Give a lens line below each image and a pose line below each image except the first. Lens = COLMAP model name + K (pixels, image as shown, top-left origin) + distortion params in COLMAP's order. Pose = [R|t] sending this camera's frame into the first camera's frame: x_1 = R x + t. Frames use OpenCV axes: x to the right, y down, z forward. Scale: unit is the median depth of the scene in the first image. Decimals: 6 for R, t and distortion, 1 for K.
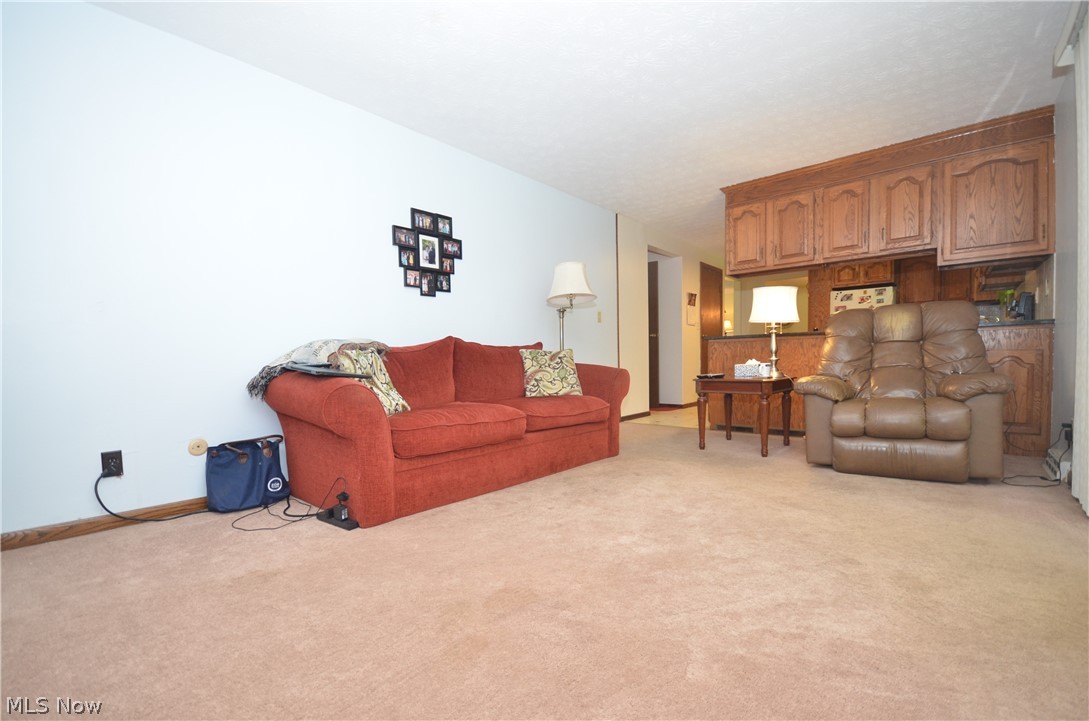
lens RADIAL K [[477.6, 0, 539.9], [0, 477.6, 367.3], [0, 0, 1]] dist [-0.002399, -0.000371]
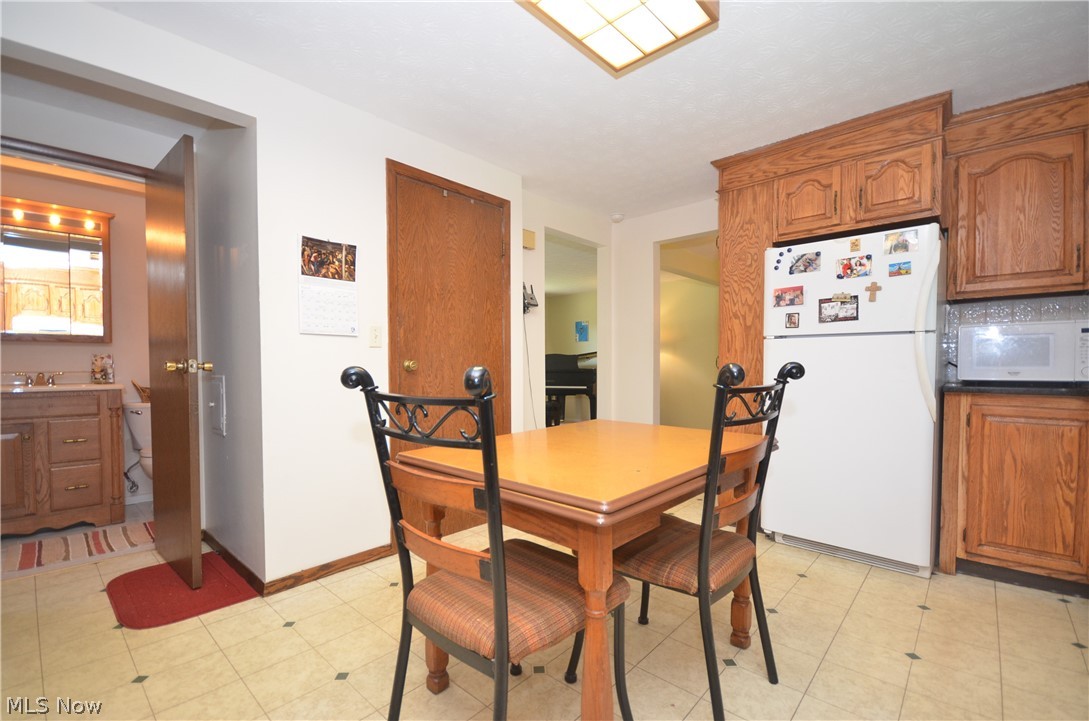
lens RADIAL K [[477.6, 0, 547.9], [0, 477.6, 368.2], [0, 0, 1]] dist [-0.002399, -0.000371]
pose [[0.999654, -0.000623, -0.026311, 0.465893], [0.000663, 0.999999, 0.001522, -0.069549], [0.026310, -0.001539, 0.999653, 0.646334]]
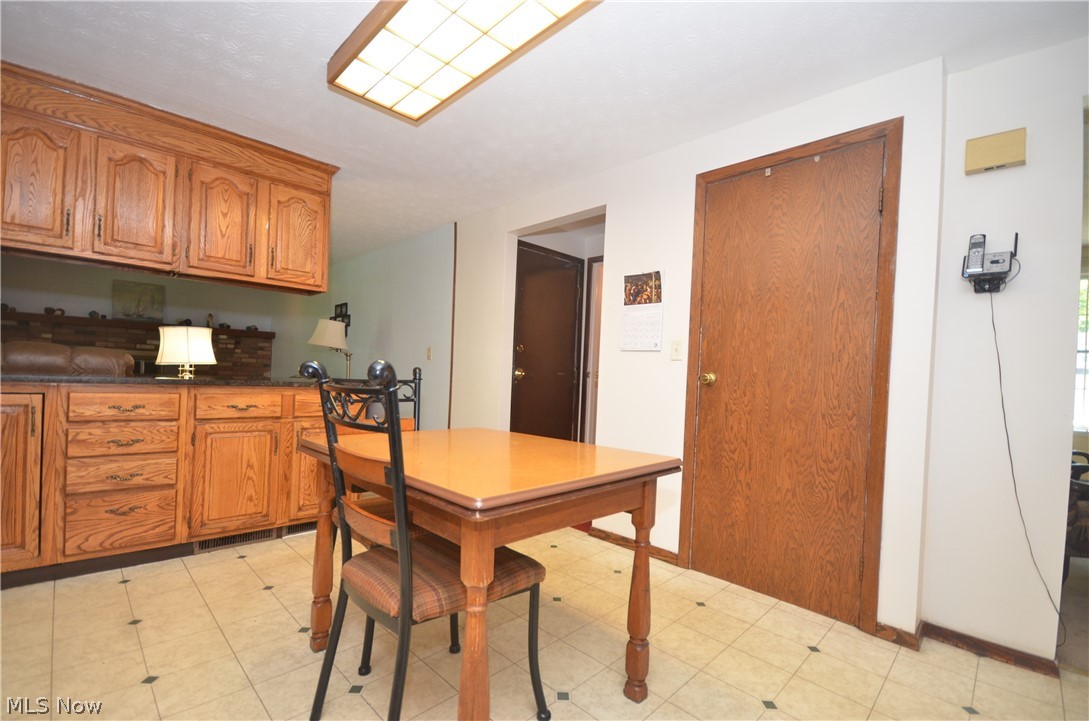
lens RADIAL K [[477.6, 0, 545.0], [0, 477.6, 367.2], [0, 0, 1]] dist [-0.002399, -0.000371]
pose [[-0.069471, -0.006586, -0.997562, 0.570205], [-0.038250, 0.999260, -0.003934, -0.071348], [0.996850, 0.037883, -0.069672, 0.763546]]
